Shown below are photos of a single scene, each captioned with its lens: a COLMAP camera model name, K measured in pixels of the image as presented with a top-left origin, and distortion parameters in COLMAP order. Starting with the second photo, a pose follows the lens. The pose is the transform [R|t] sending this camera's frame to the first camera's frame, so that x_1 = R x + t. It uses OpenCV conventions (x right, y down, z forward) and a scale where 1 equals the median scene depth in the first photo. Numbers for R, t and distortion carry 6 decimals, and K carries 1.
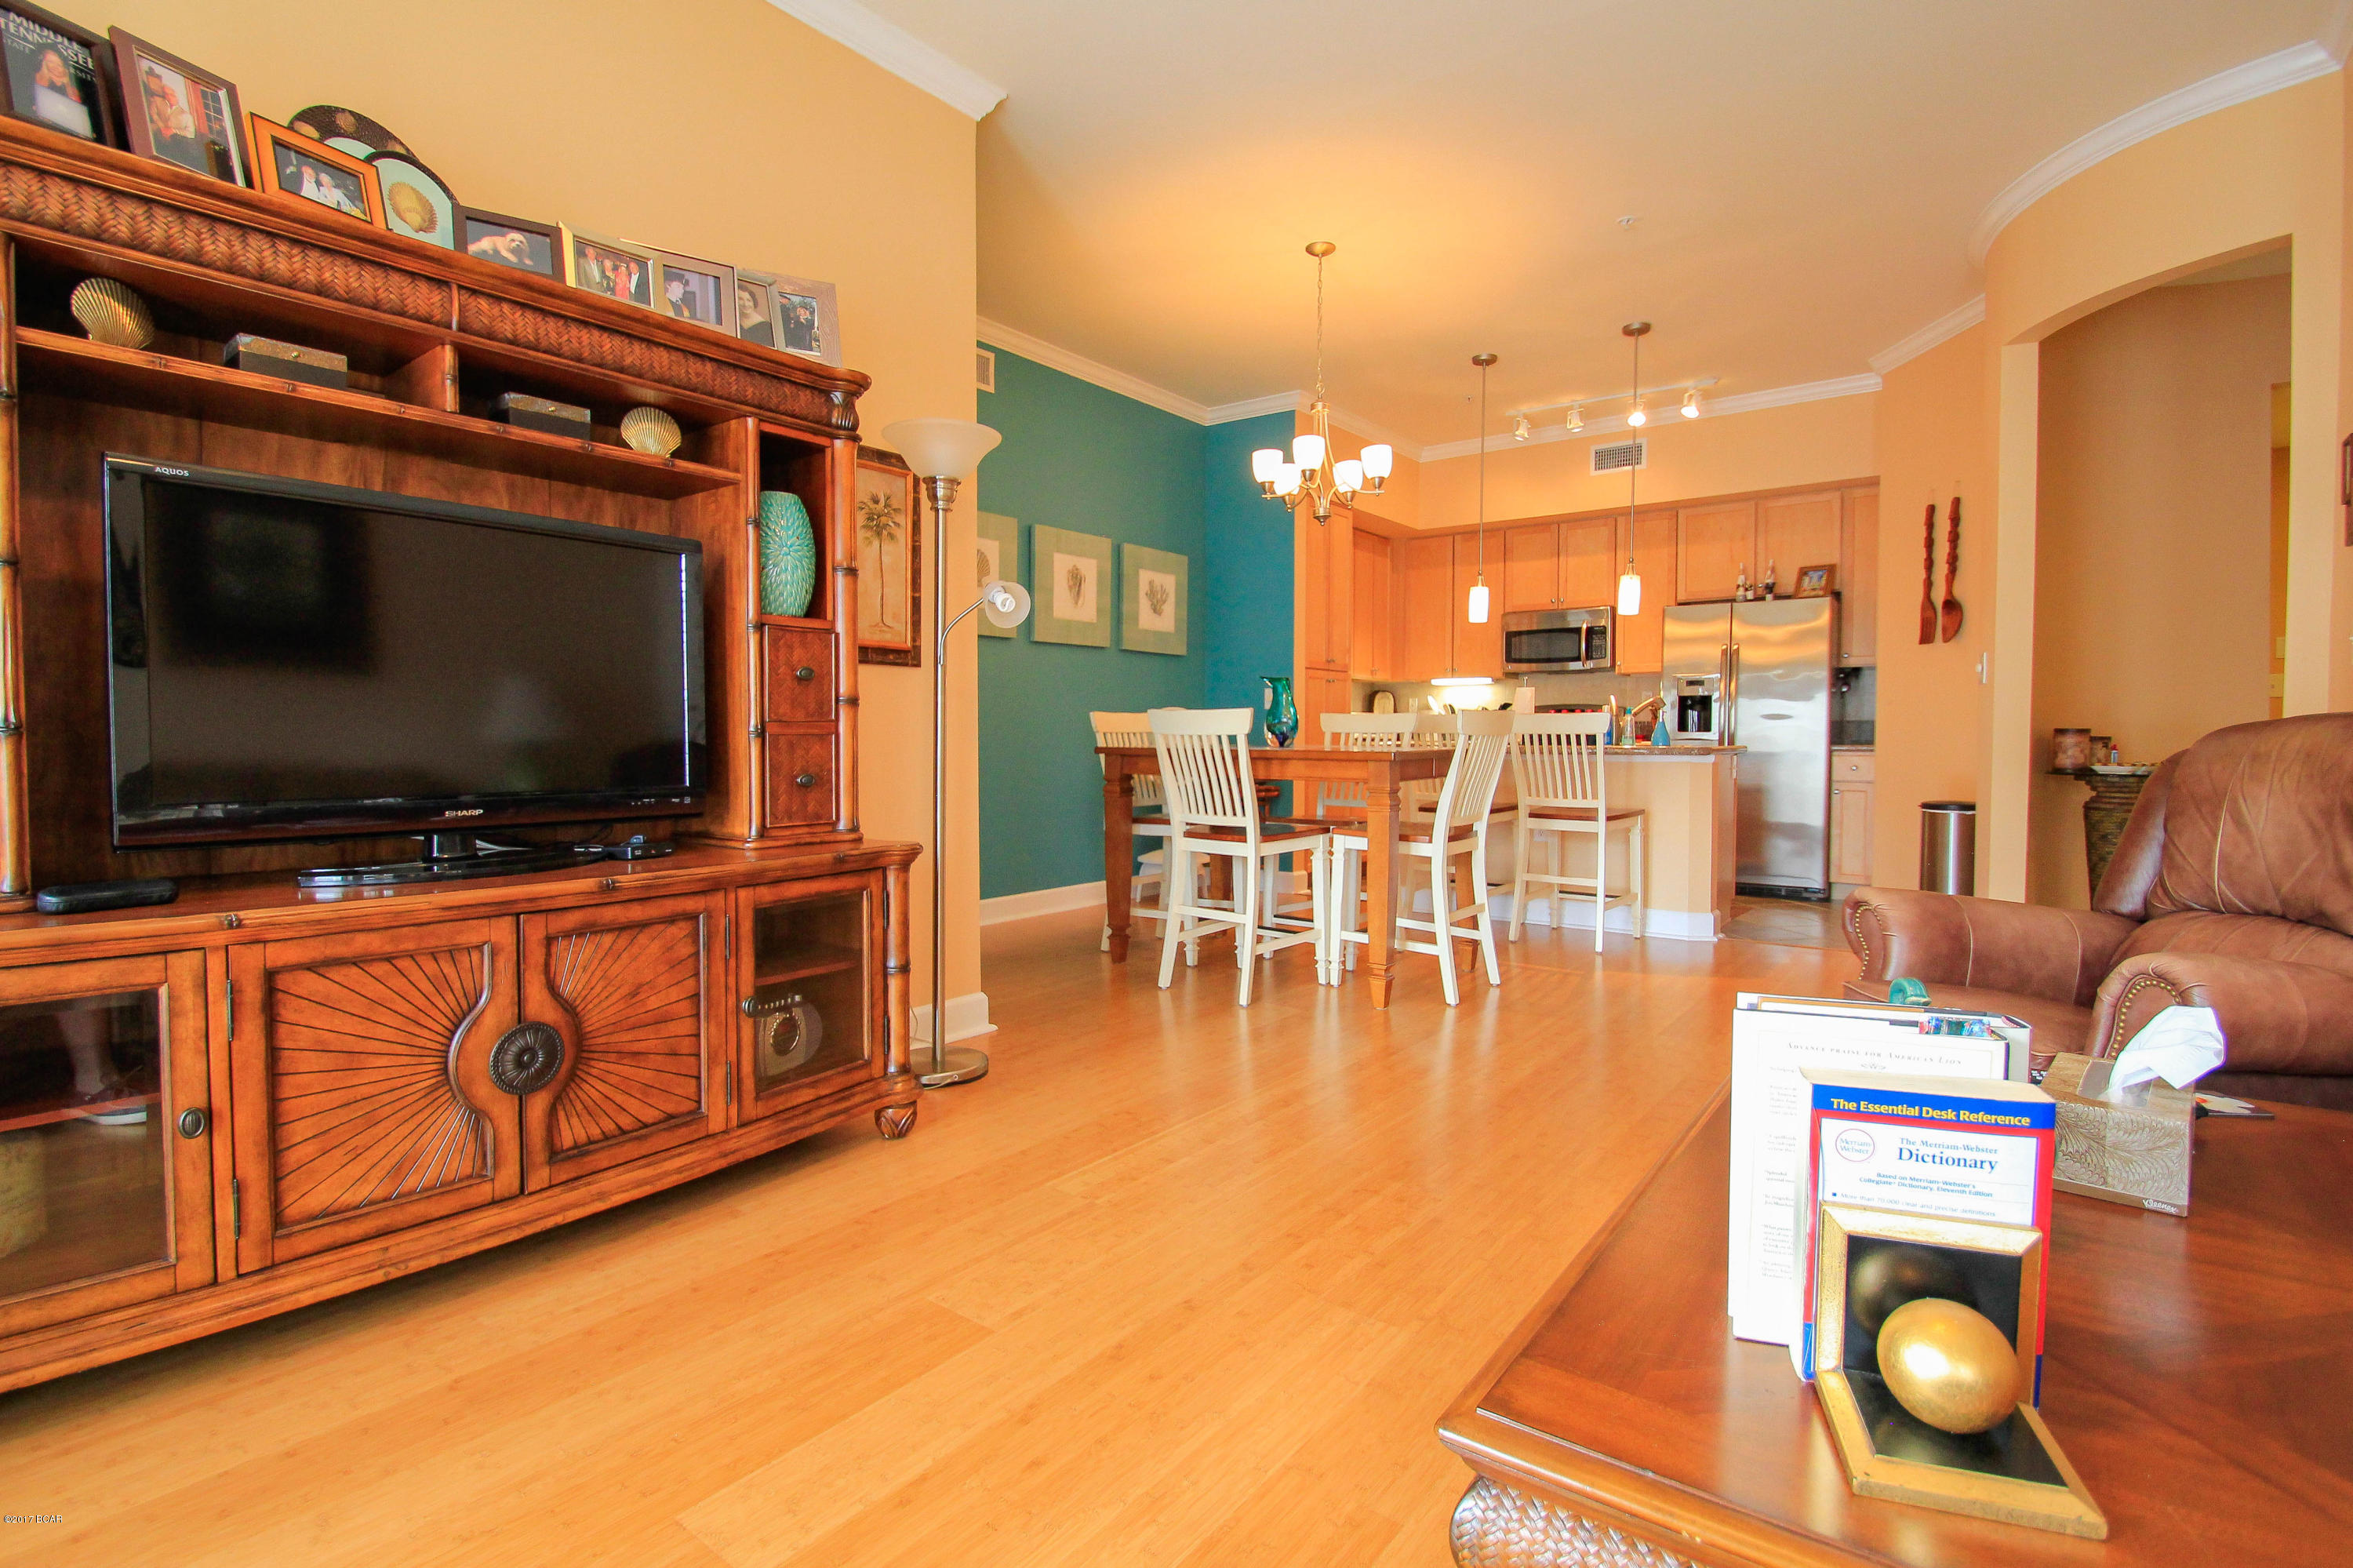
lens RADIAL K [[1147.7, 0, 1171.3], [0, 1147.7, 772.3], [0, 0, 1]] dist [0.026730, -0.028029]
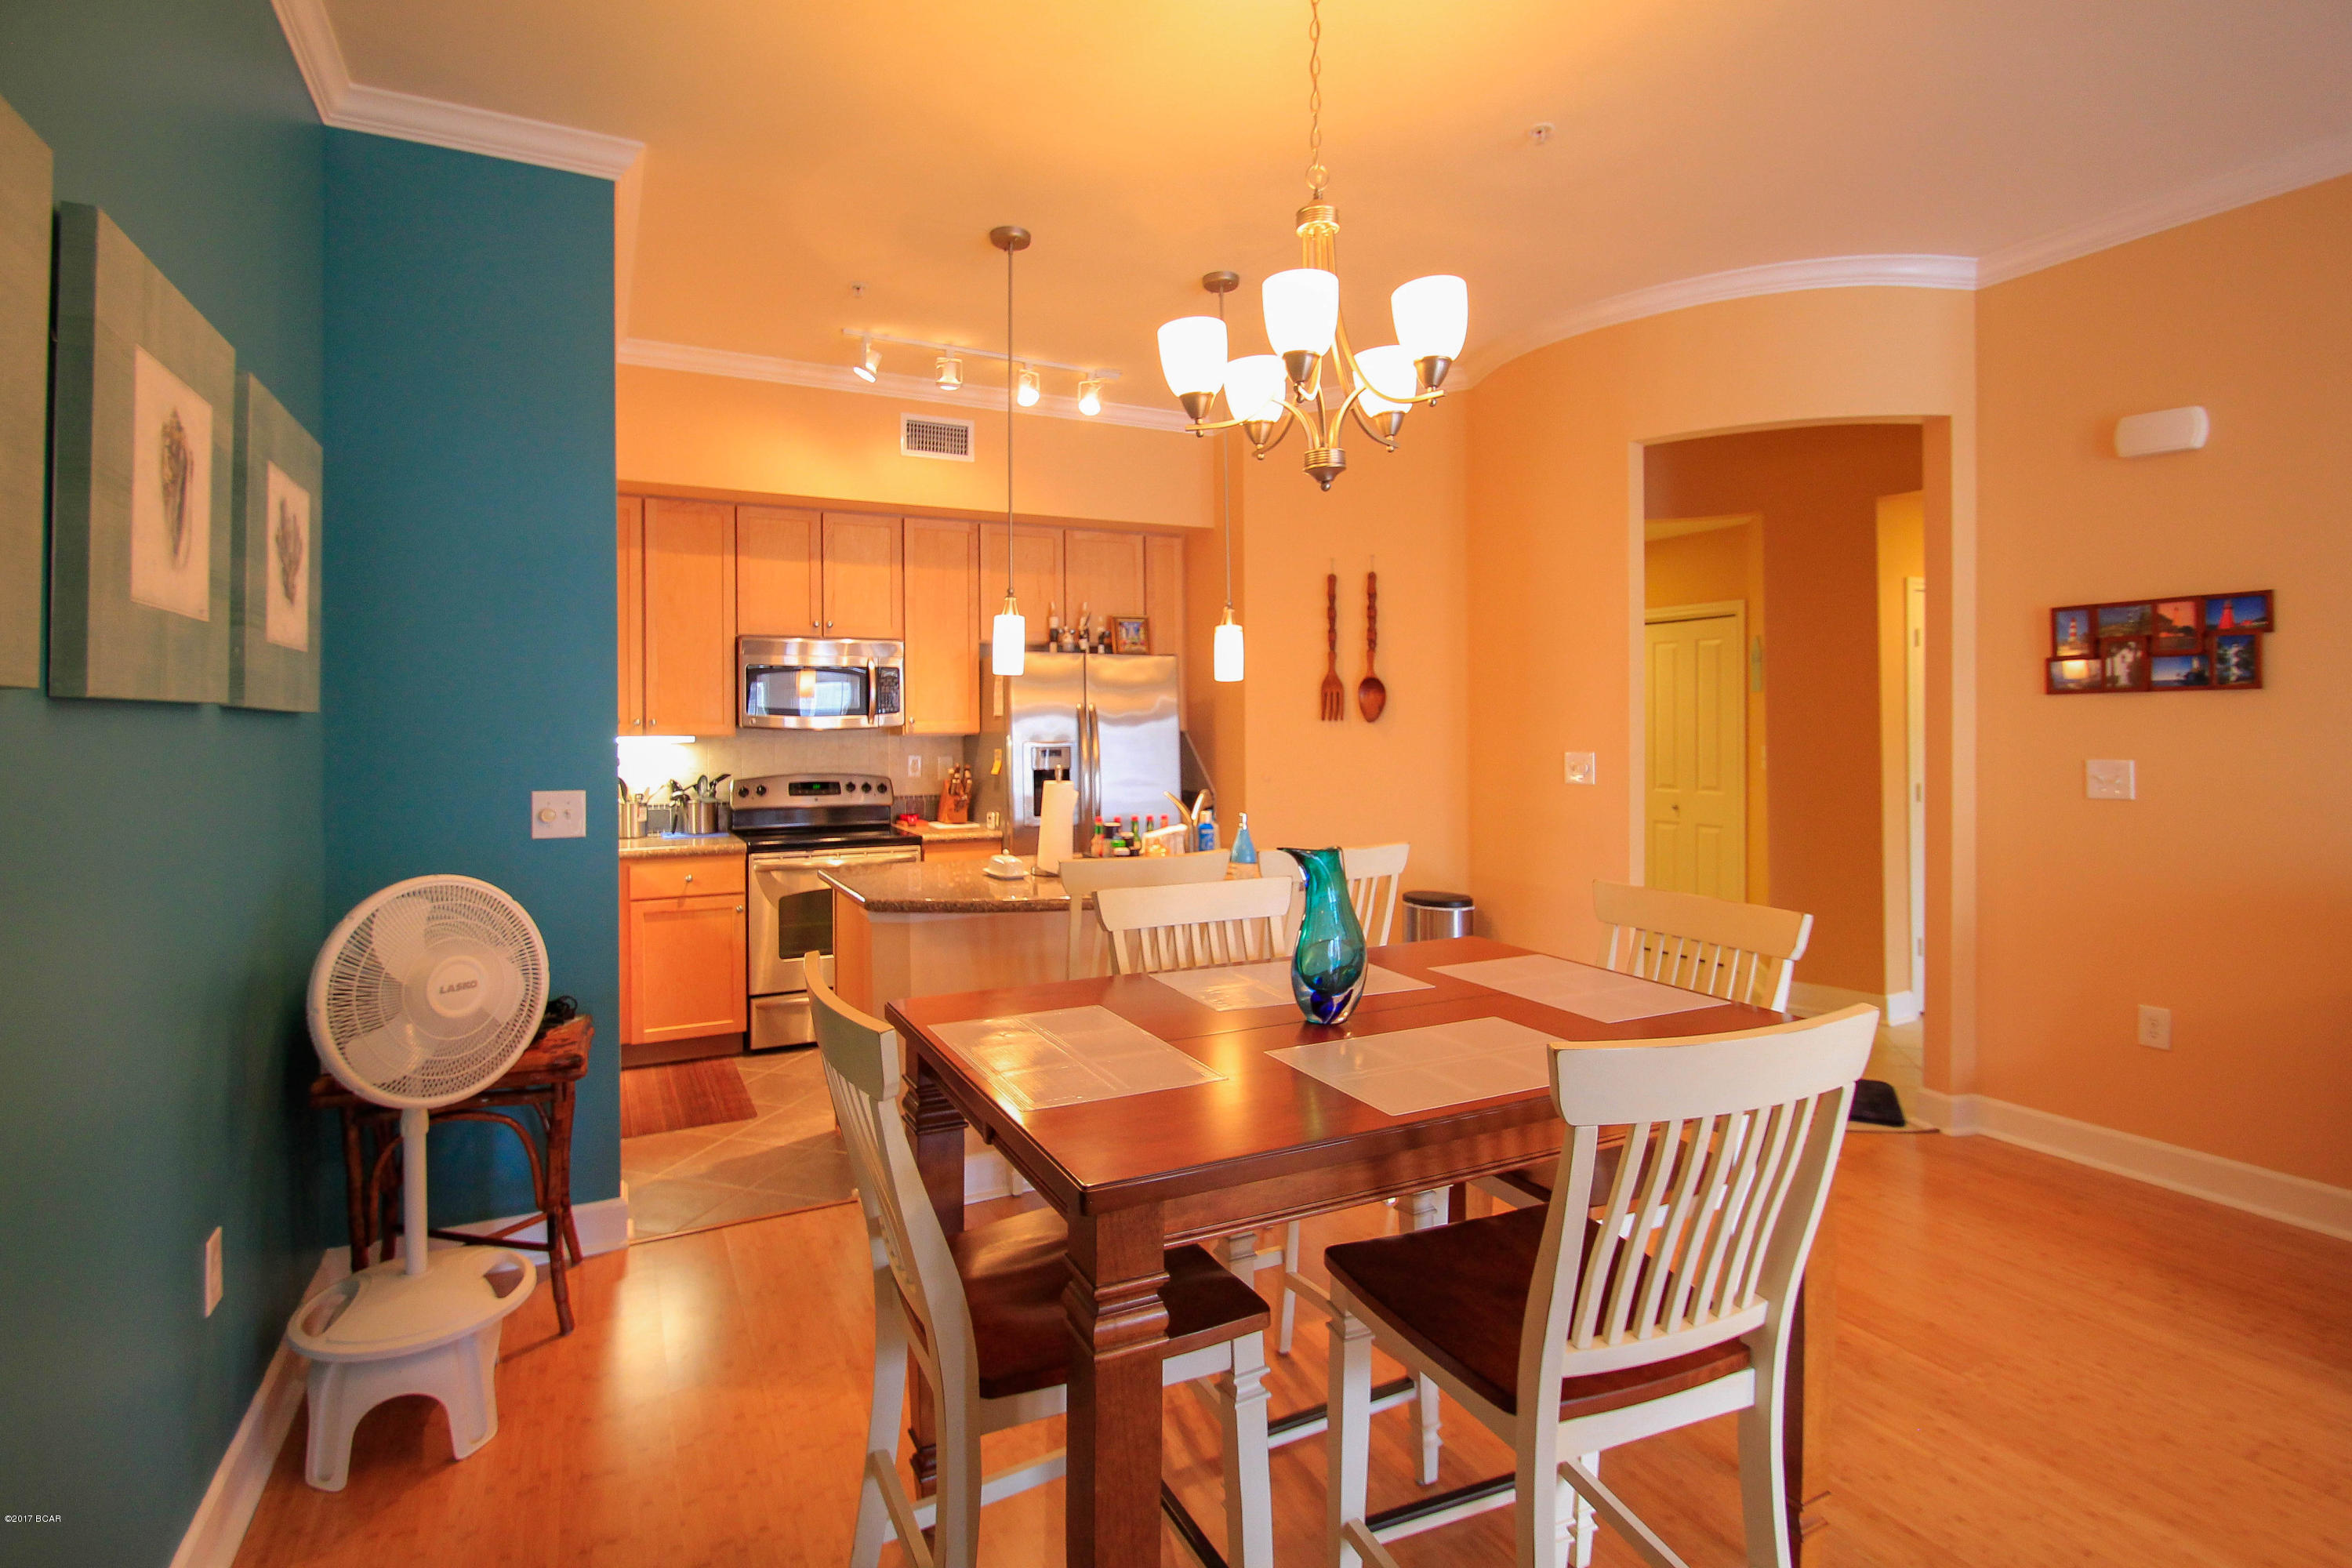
lens RADIAL K [[1116.7, 0, 1169.4], [0, 1116.7, 730.7], [0, 0, 1]] dist [-0.001441, -0.025547]
pose [[0.432788, -0.008941, 0.901451, -0.191530], [0.035859, 0.999330, -0.007304, -0.085013], [-0.900782, 0.035486, 0.432819, 0.609117]]
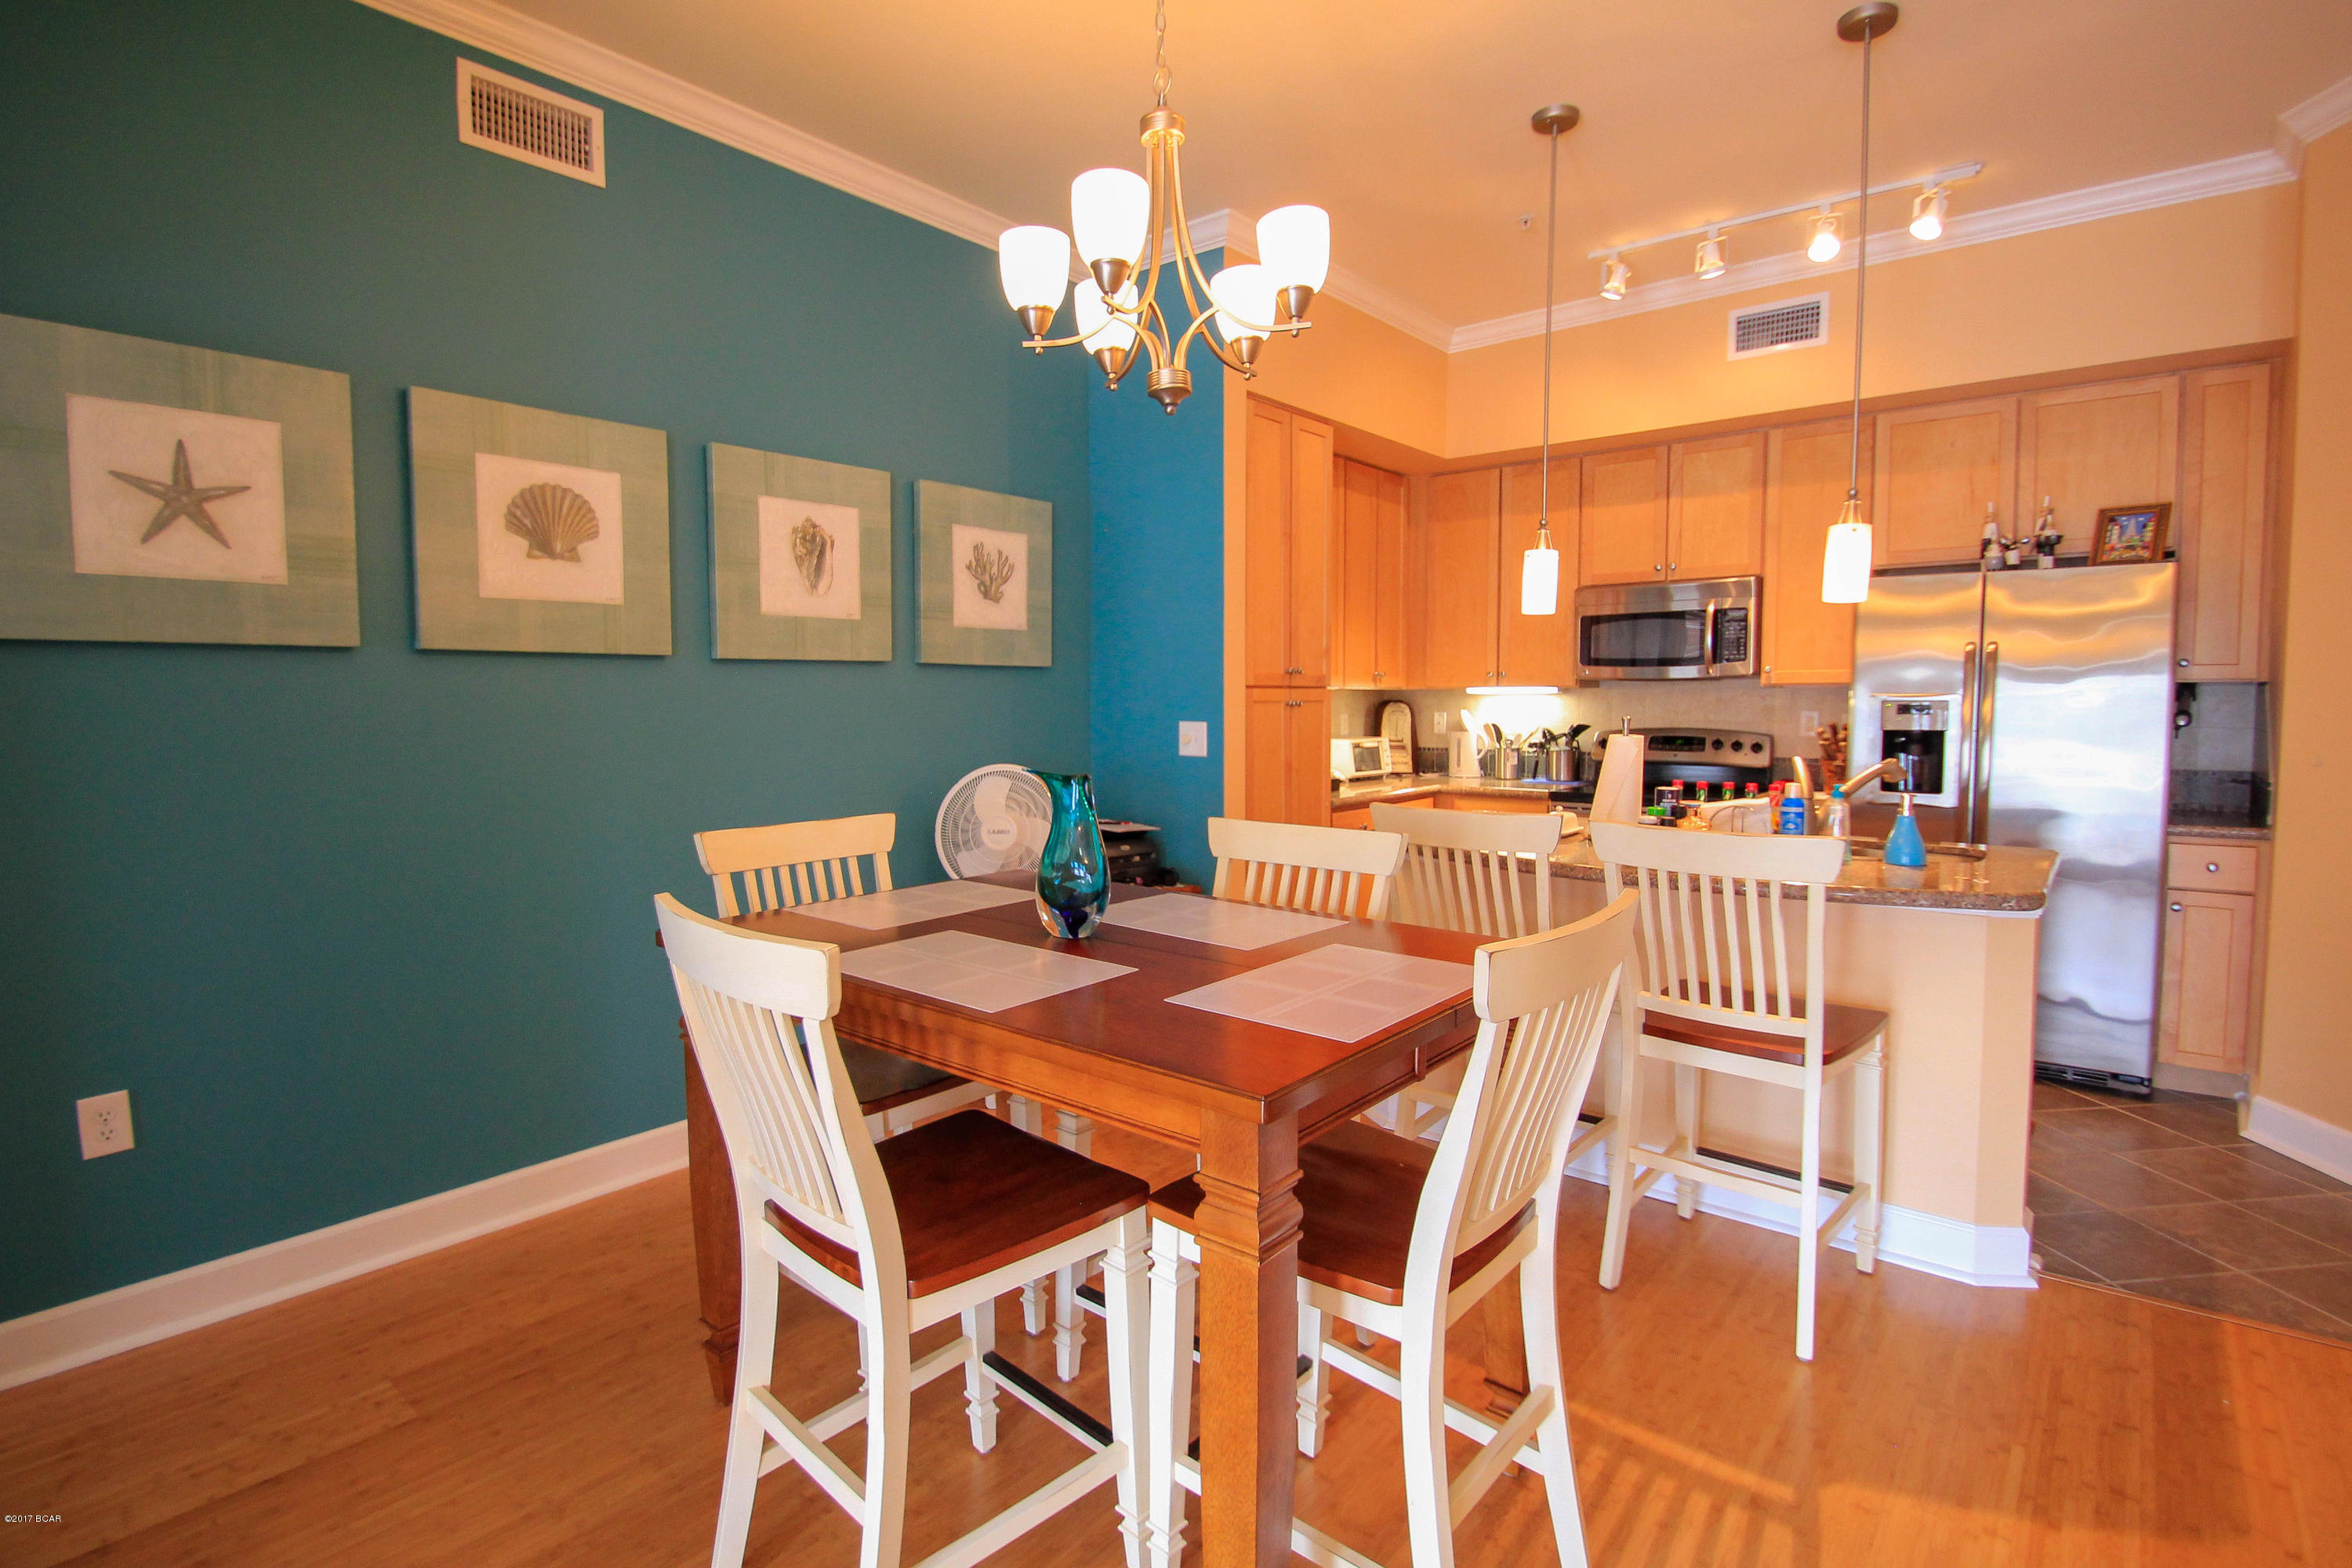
lens RADIAL K [[1147.2, 0, 1170.8], [0, 1147.2, 772.3], [0, 0, 1]] dist [0.026730, -0.028029]
pose [[0.998954, -0.001517, -0.045711, 0.105480], [0.003141, 0.999365, 0.035487, -0.068382], [0.045628, -0.035594, 0.998324, 0.400299]]
